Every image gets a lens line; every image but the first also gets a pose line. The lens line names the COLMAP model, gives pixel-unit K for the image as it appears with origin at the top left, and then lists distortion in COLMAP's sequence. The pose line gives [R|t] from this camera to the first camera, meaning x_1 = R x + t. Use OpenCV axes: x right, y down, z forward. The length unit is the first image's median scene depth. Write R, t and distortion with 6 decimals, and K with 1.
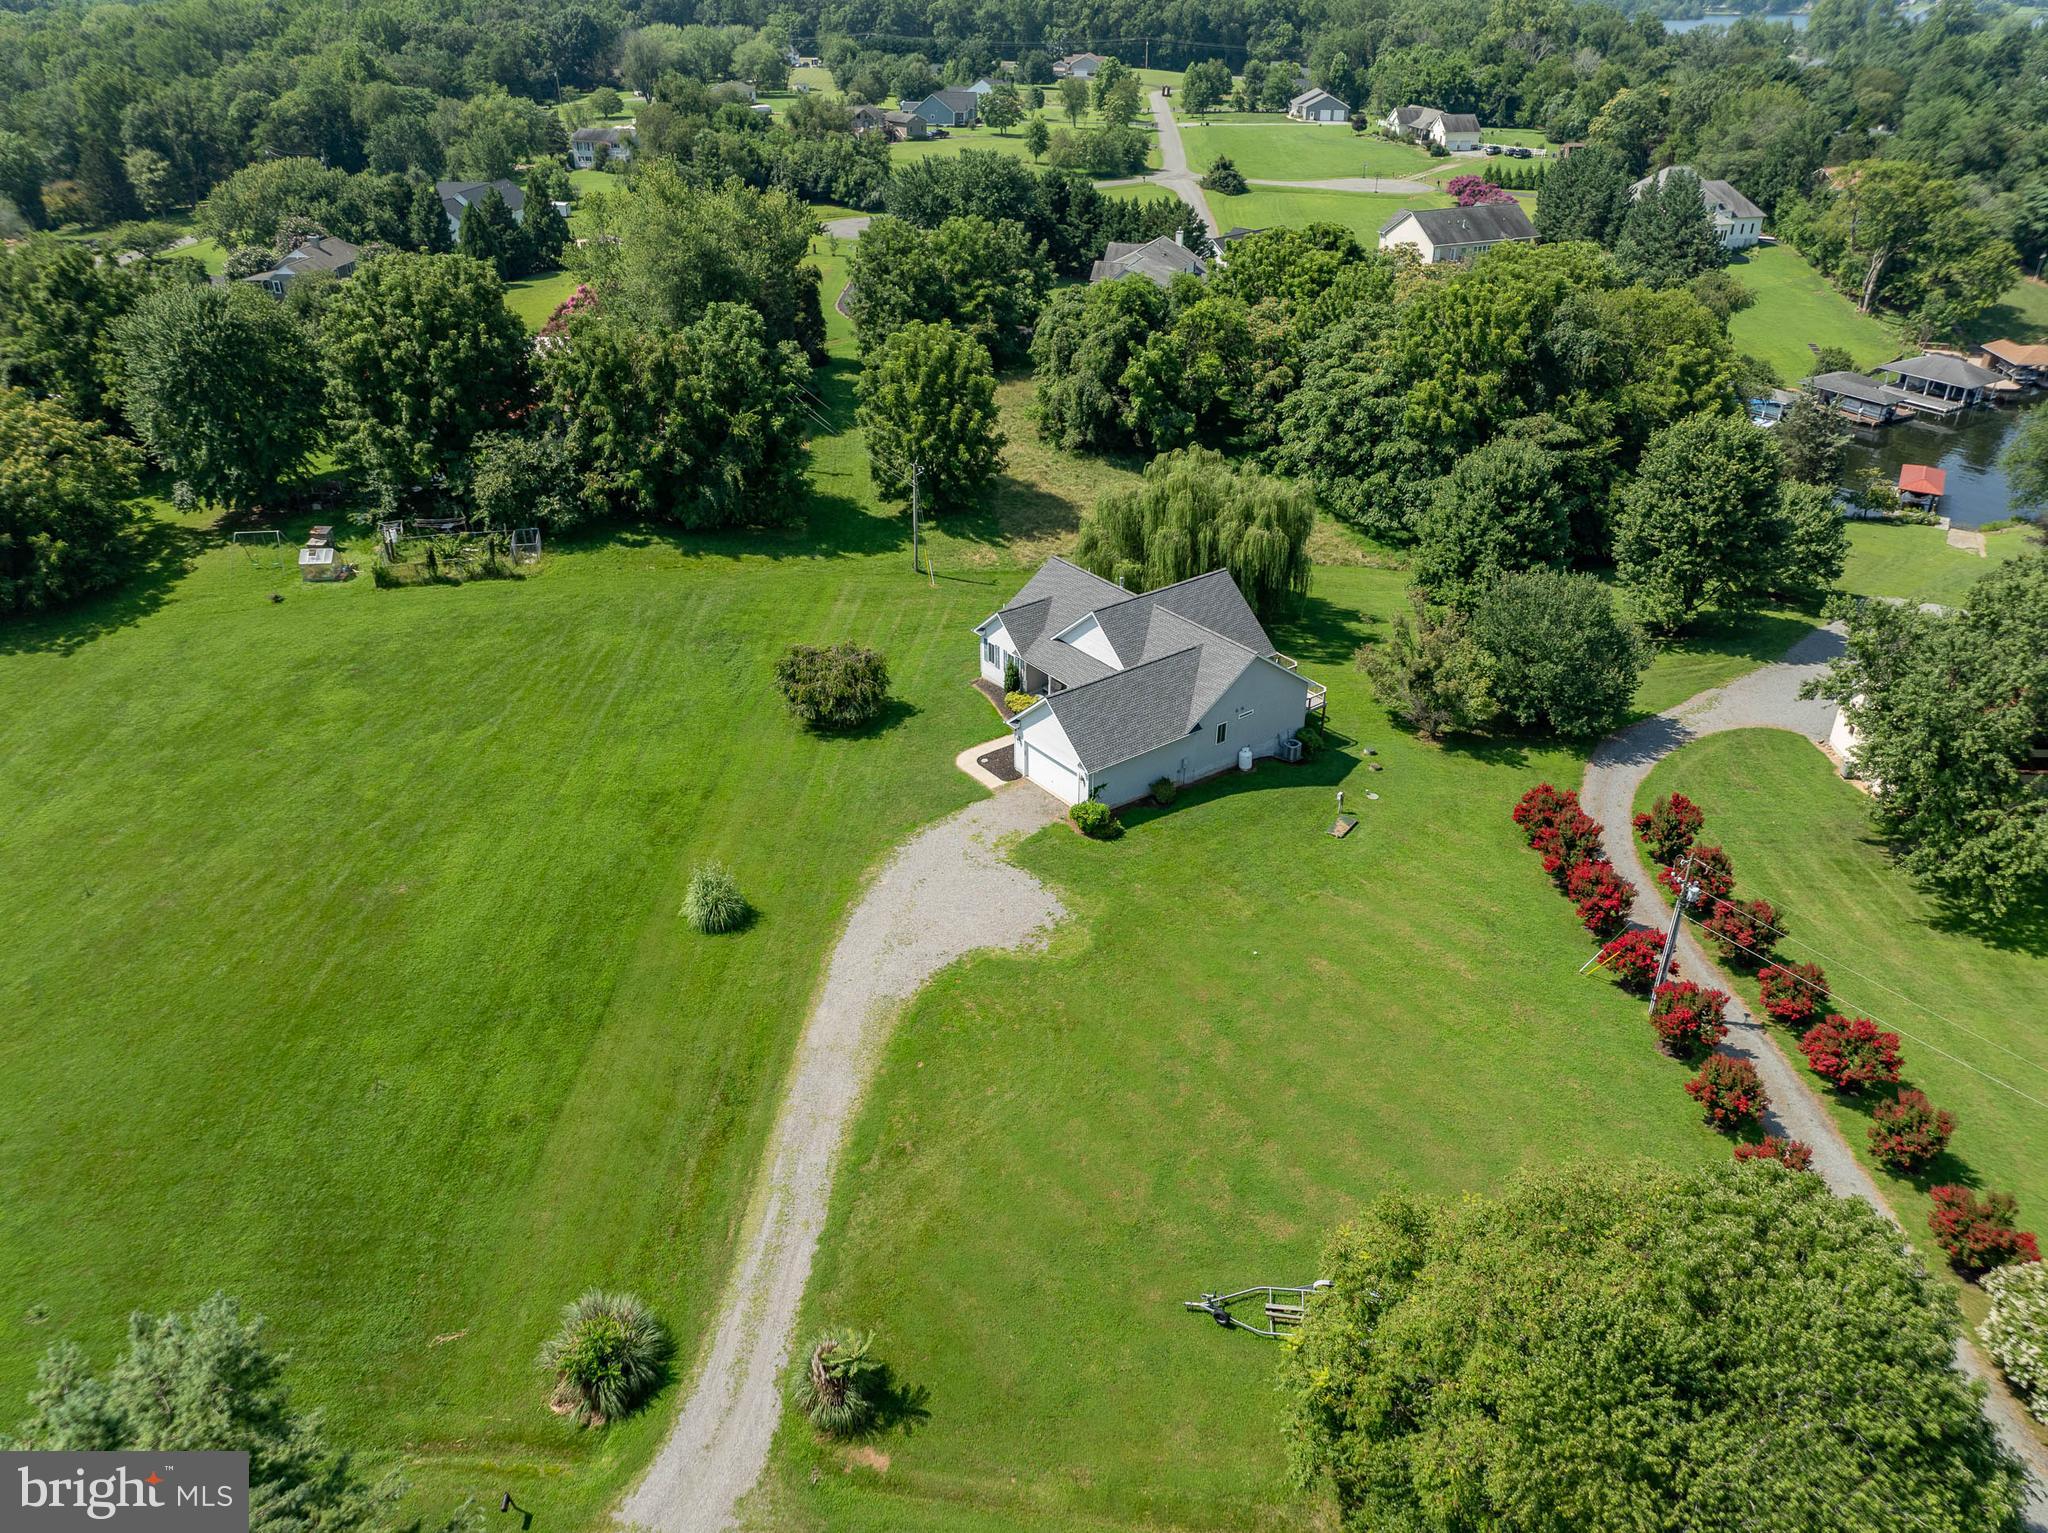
lens RADIAL K [[1435.8, 0, 1053.1], [0, 1435.8, 763.5], [0, 0, 1]] dist [-0.037162, 0.000351]
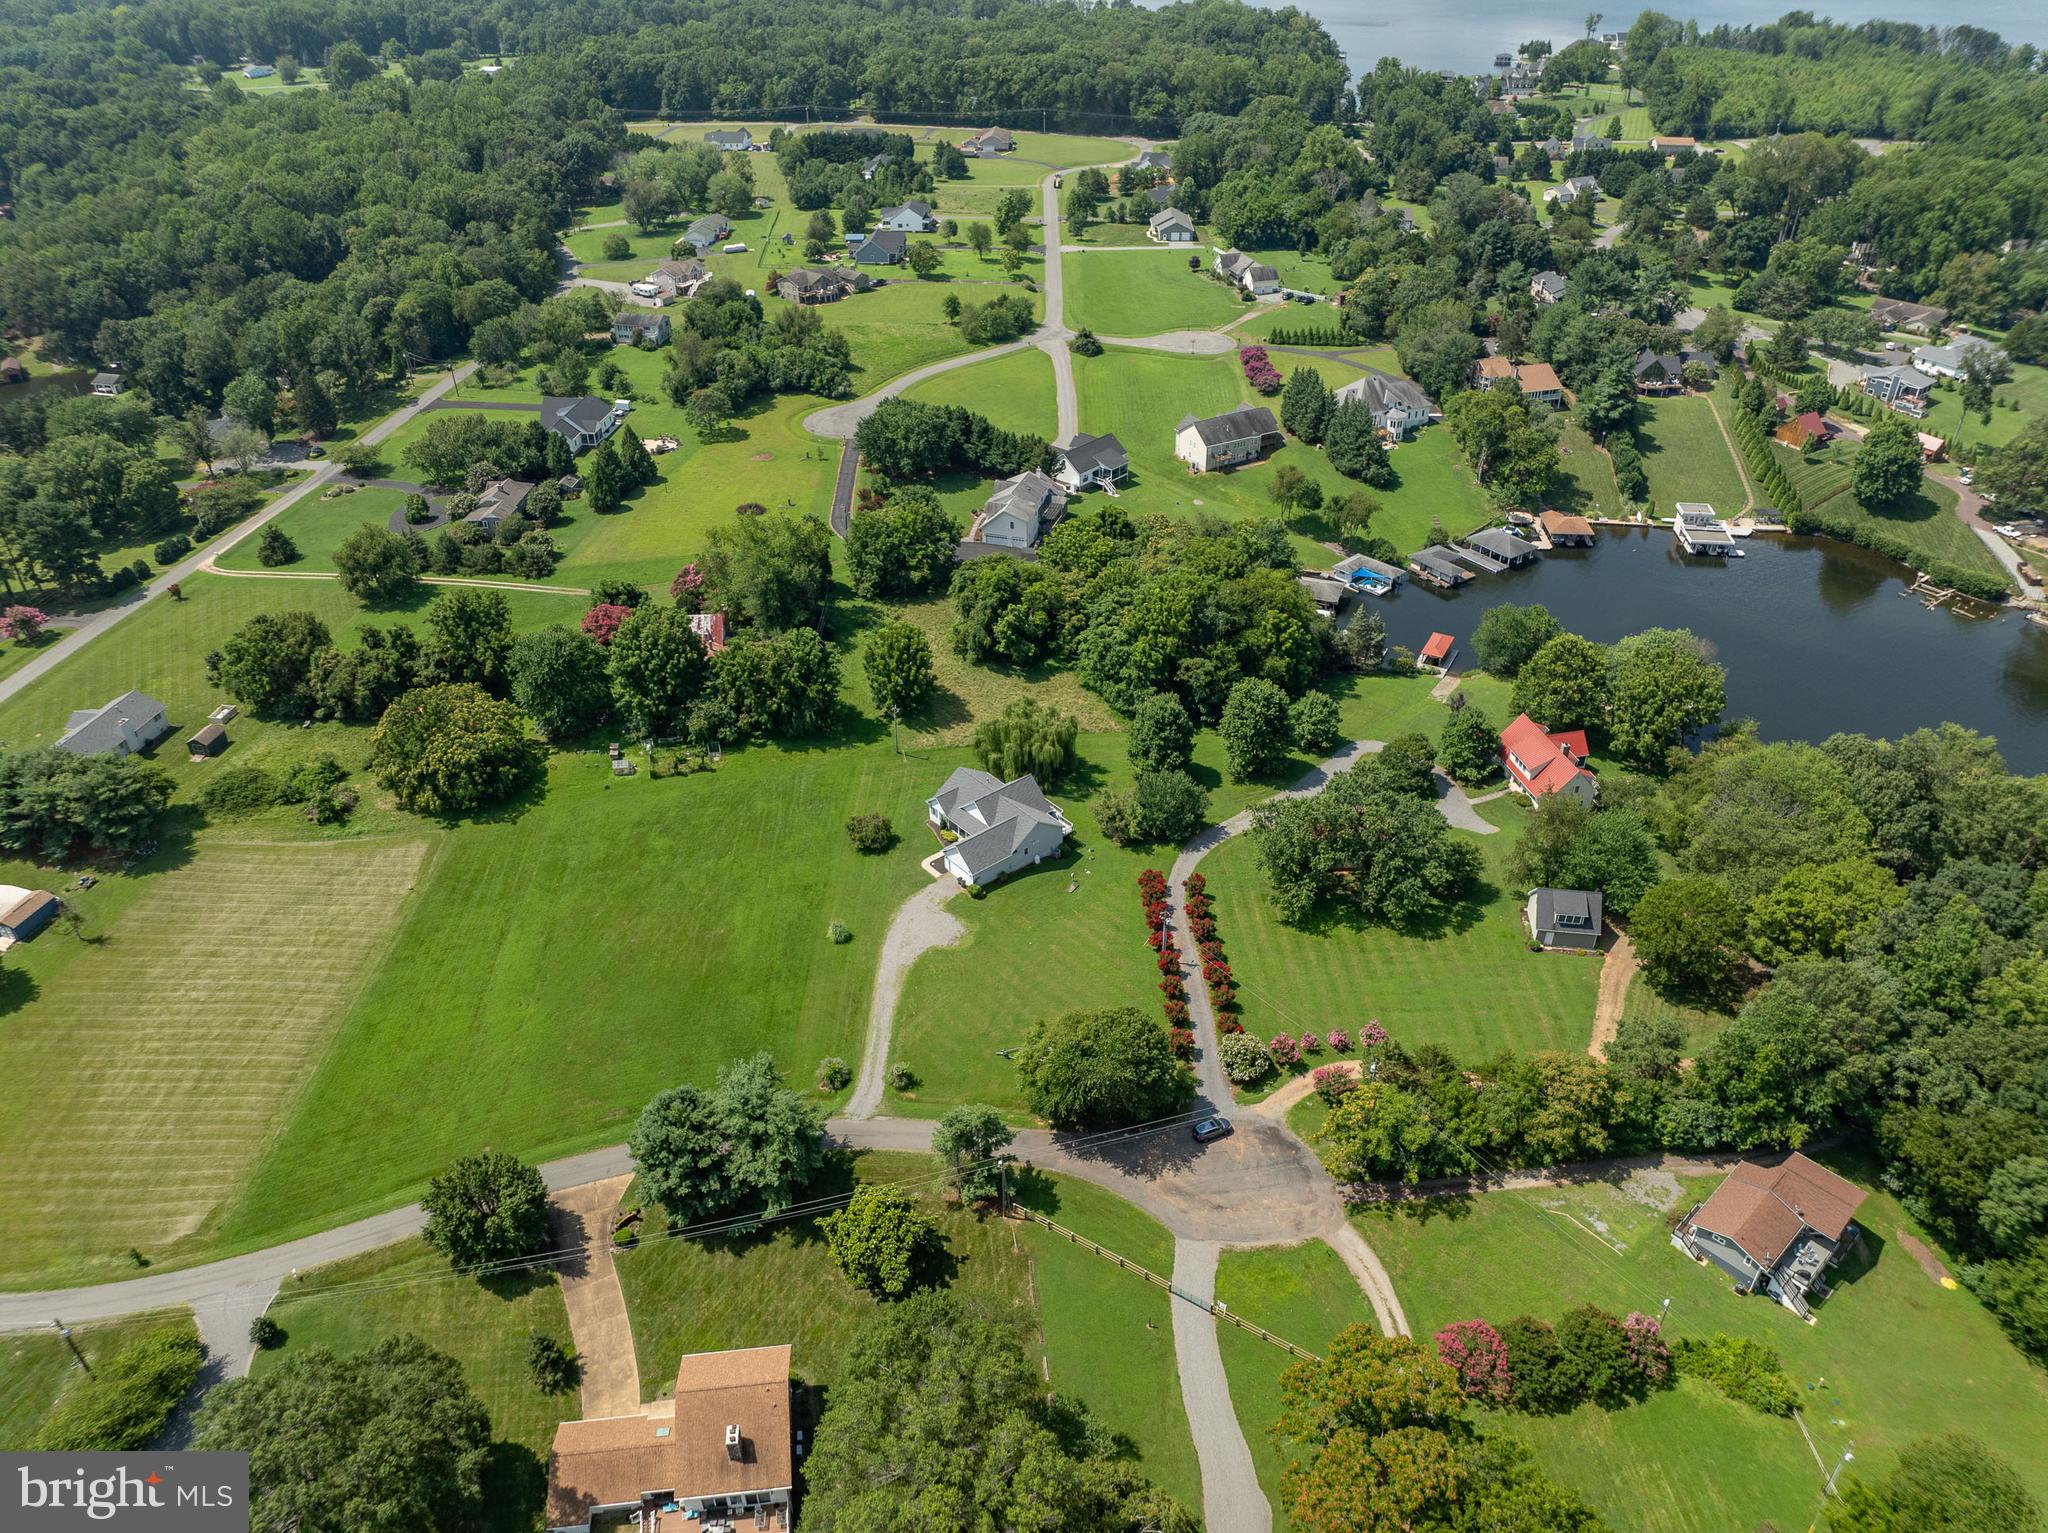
lens RADIAL K [[1435.8, 0, 1053.1], [0, 1435.8, 763.5], [0, 0, 1]] dist [-0.037162, 0.000351]
pose [[0.998740, -0.036005, 0.034952, 0.062499], [0.033308, 0.996636, 0.074880, -0.277929], [-0.037531, -0.073621, 0.996580, -1.159242]]
